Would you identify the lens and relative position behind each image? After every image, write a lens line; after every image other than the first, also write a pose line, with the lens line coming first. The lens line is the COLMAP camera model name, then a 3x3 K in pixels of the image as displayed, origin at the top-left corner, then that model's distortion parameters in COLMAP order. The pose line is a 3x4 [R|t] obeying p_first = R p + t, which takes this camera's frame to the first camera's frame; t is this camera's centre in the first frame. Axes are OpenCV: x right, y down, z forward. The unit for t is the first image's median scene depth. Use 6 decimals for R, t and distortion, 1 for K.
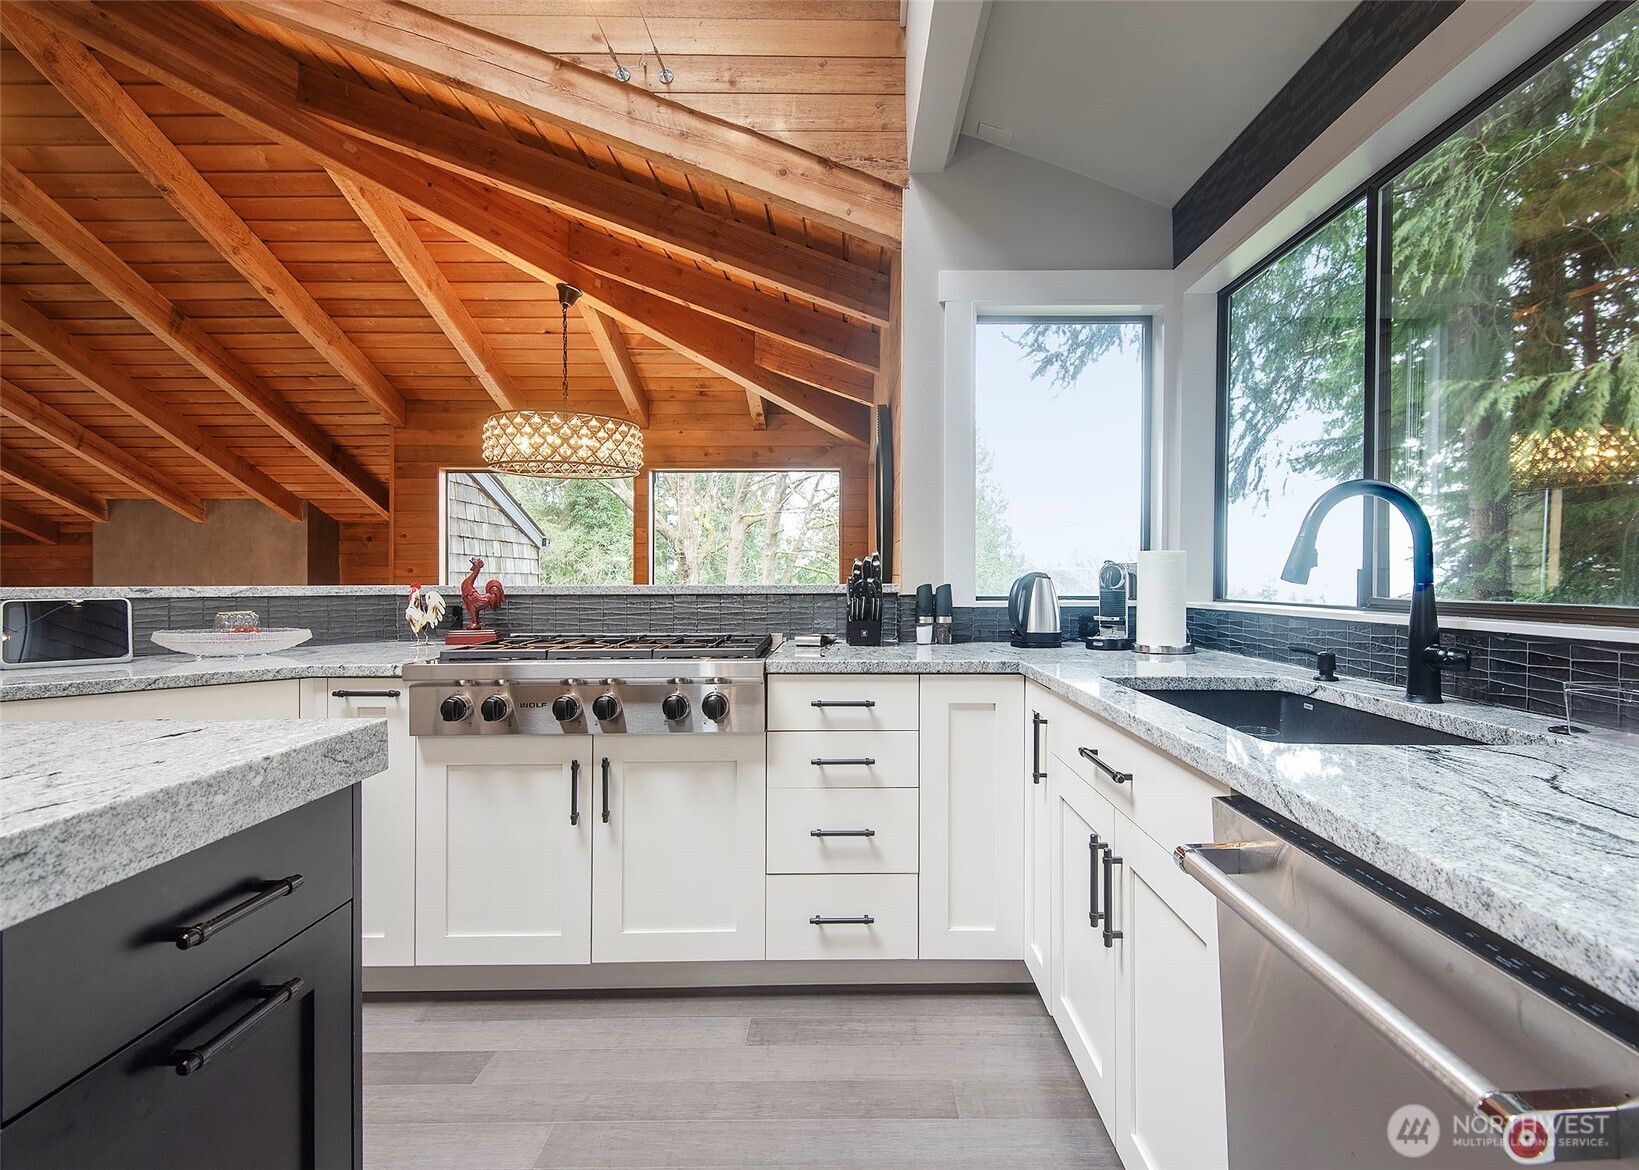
lens RADIAL K [[829.0, 0, 819.5], [0, 829.0, 585.0], [0, 0, 1]] dist [-0.000821, -0.000176]
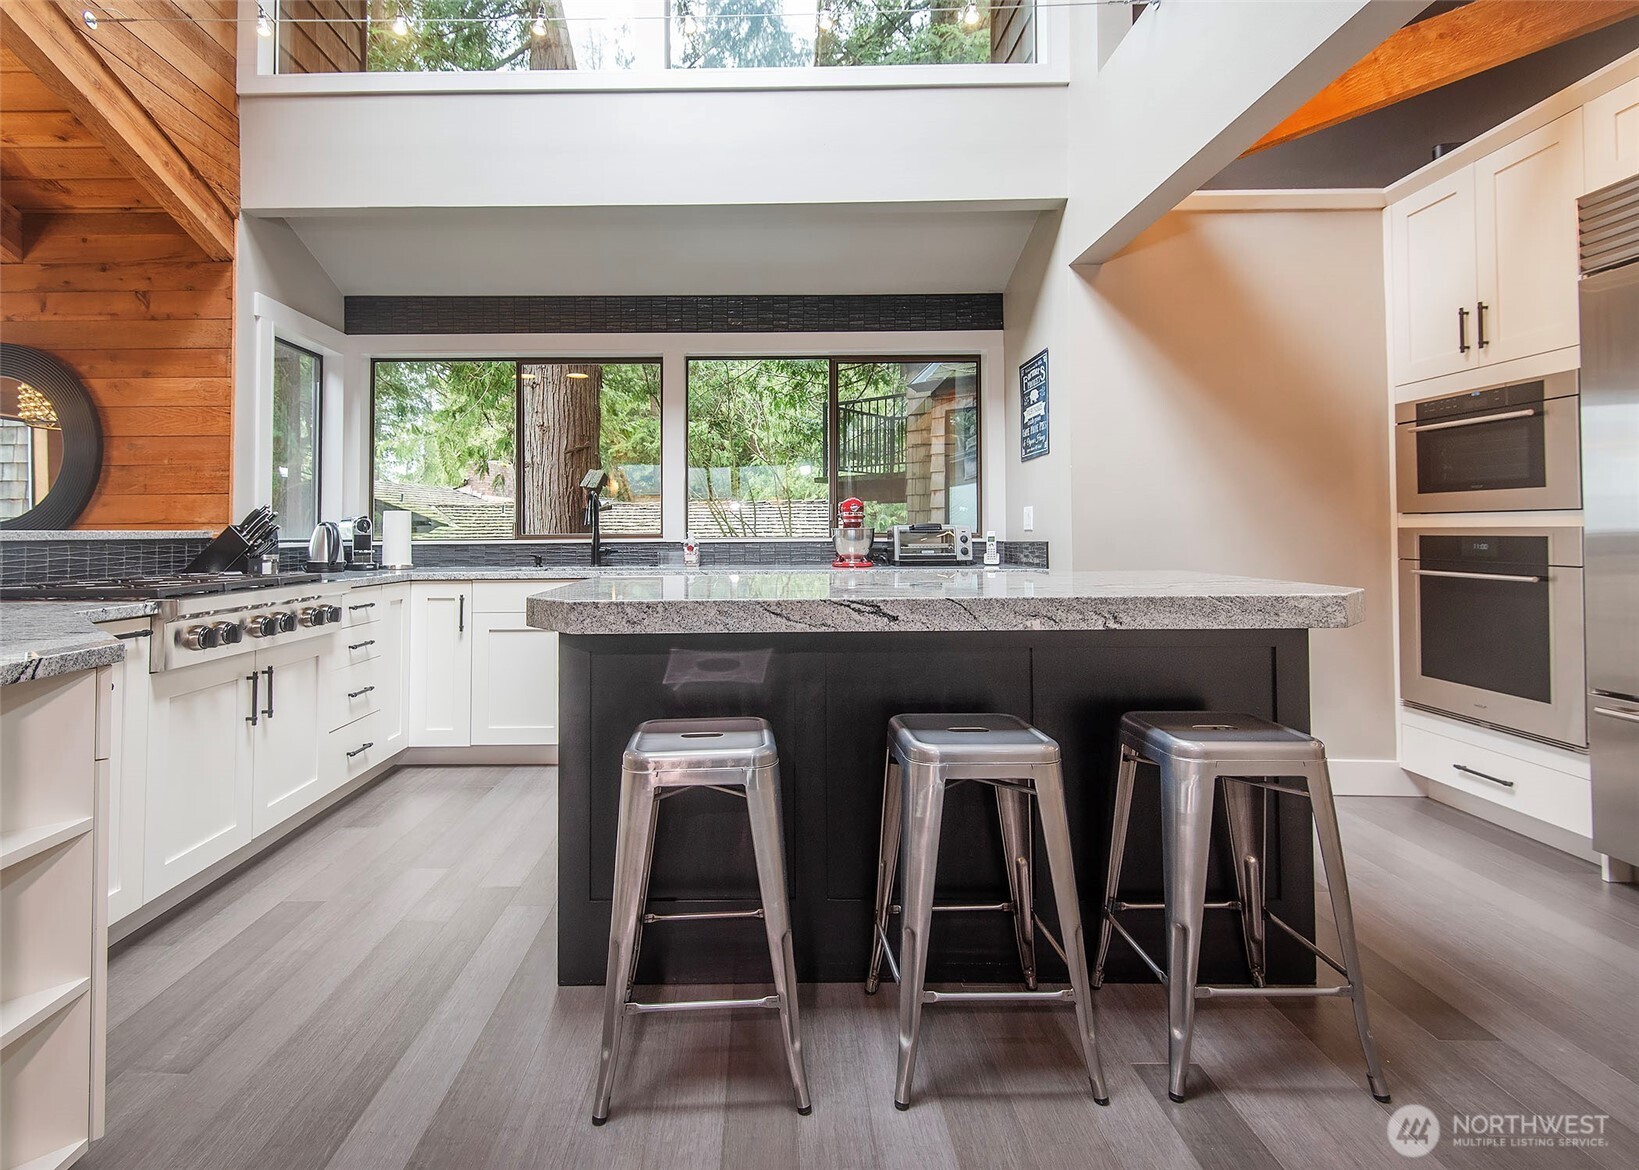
lens RADIAL K [[867.6, 0, 817.2], [0, 867.6, 512.4], [0, 0, 1]] dist [-0.014612, -0.001511]
pose [[-0.049011, 0.026913, 0.998436, -1.289405], [0.014590, 0.999550, -0.026227, 0.019437], [-0.998692, 0.013282, -0.049382, 0.189511]]
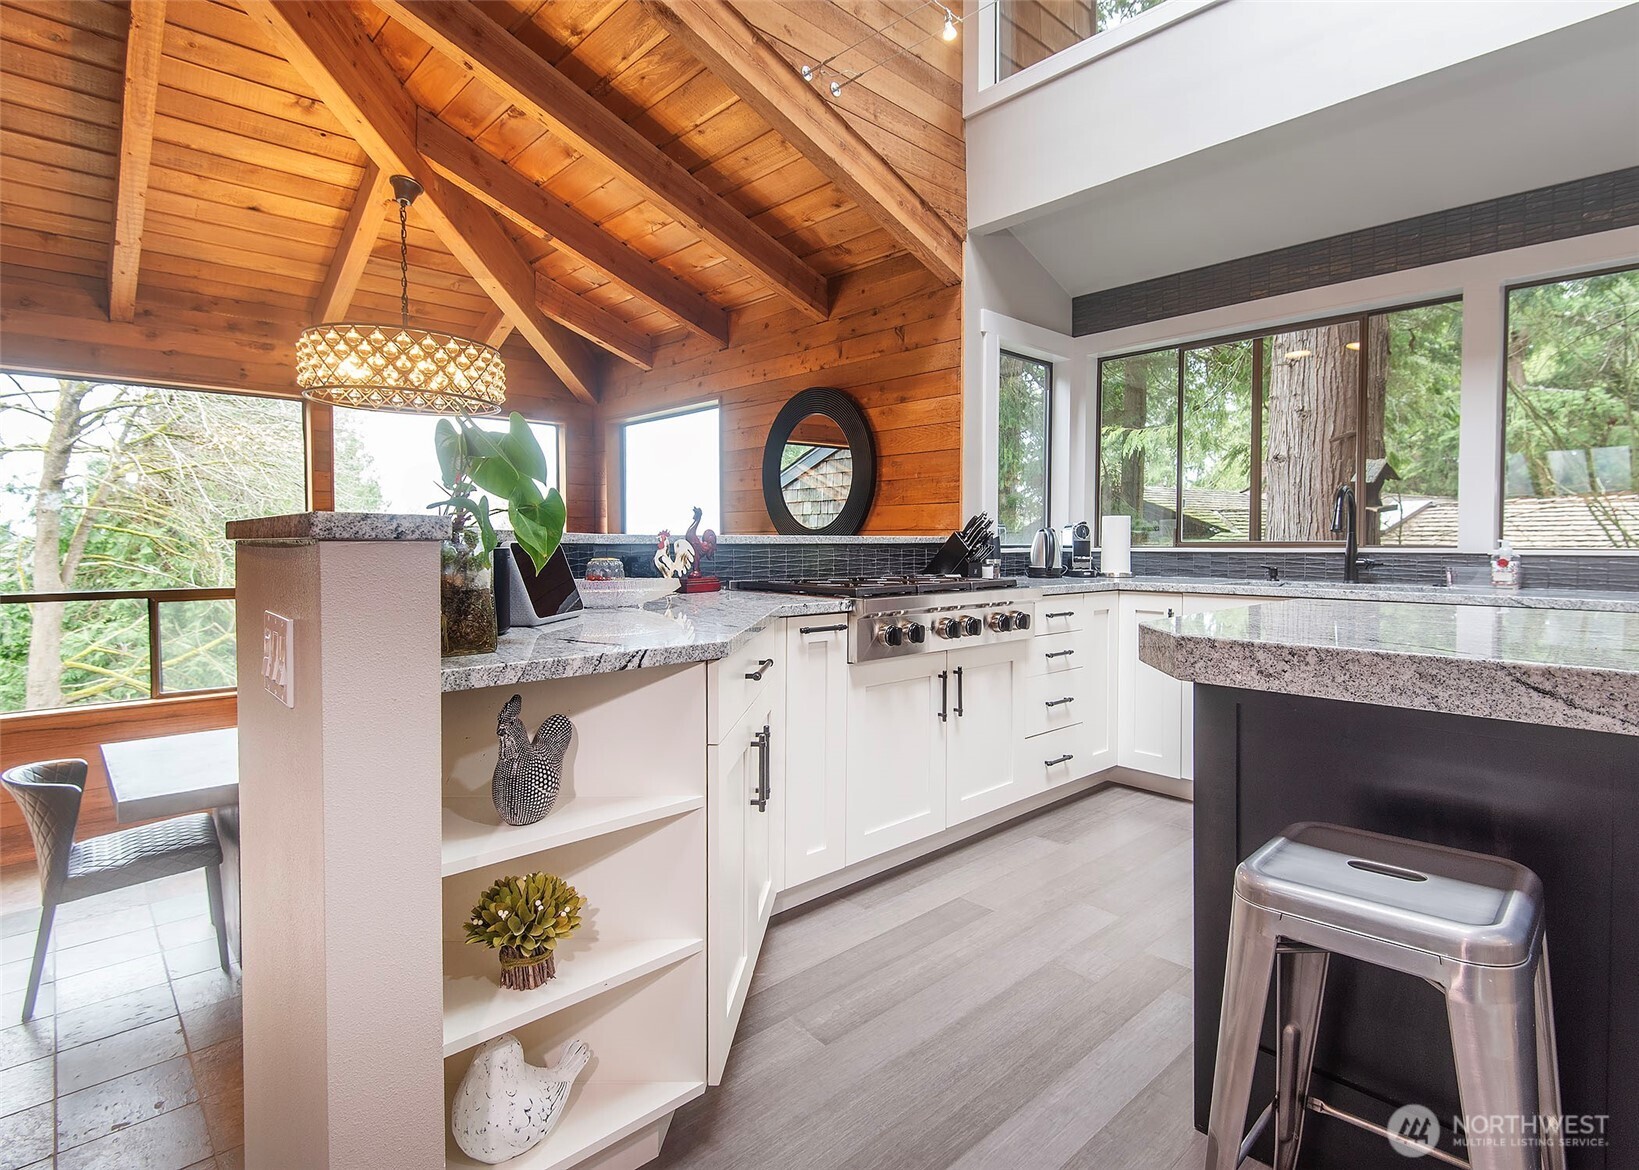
lens RADIAL K [[871.9, 0, 825.2], [0, 871.9, 565.6], [0, 0, 1]] dist [0.042776, -0.031759]
pose [[0.720636, -0.015598, 0.693138, -1.090269], [0.002180, 0.999793, 0.020233, 0.018614], [-0.693310, -0.013069, 0.720521, 0.130150]]
